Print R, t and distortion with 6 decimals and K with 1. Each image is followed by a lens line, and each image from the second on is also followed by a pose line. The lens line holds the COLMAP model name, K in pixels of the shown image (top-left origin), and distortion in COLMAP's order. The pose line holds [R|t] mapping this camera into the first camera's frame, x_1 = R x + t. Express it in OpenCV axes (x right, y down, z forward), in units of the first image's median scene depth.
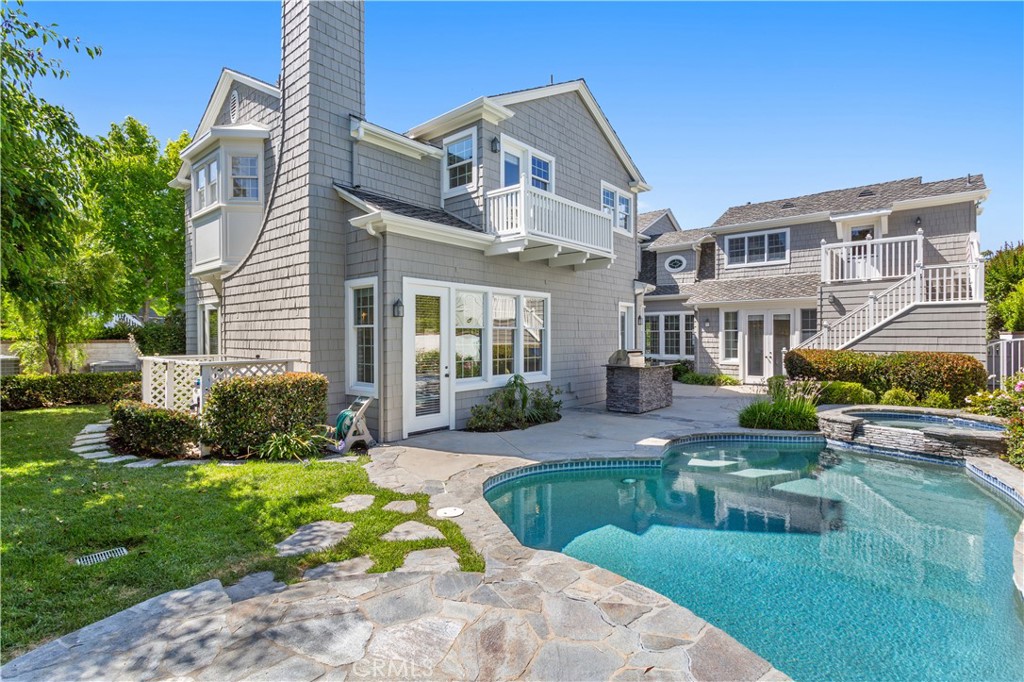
lens RADIAL K [[492.9, 0, 515.5], [0, 492.9, 340.8], [0, 0, 1]] dist [0.023615, 0.001266]
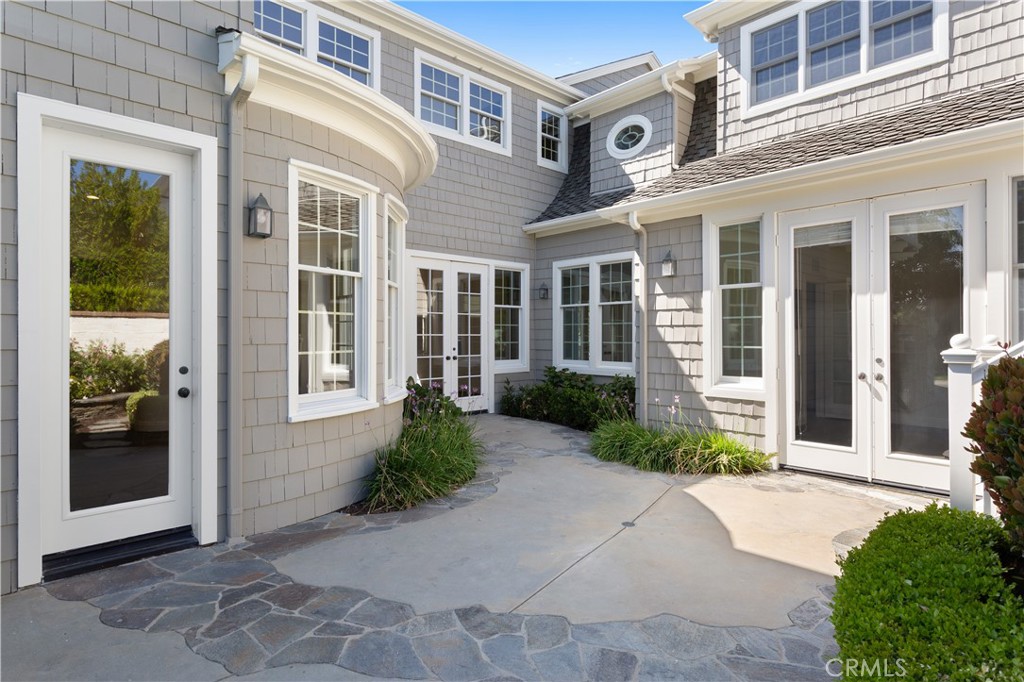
lens RADIAL K [[546.9, 0, 508.6], [0, 546.9, 336.4], [0, 0, 1]] dist [0.004450, 0.000537]
pose [[0.991863, 0.001359, -0.127299, 0.330008], [-0.002350, 0.999968, -0.007629, 0.012593], [0.127285, 0.007866, 0.991835, 0.636367]]
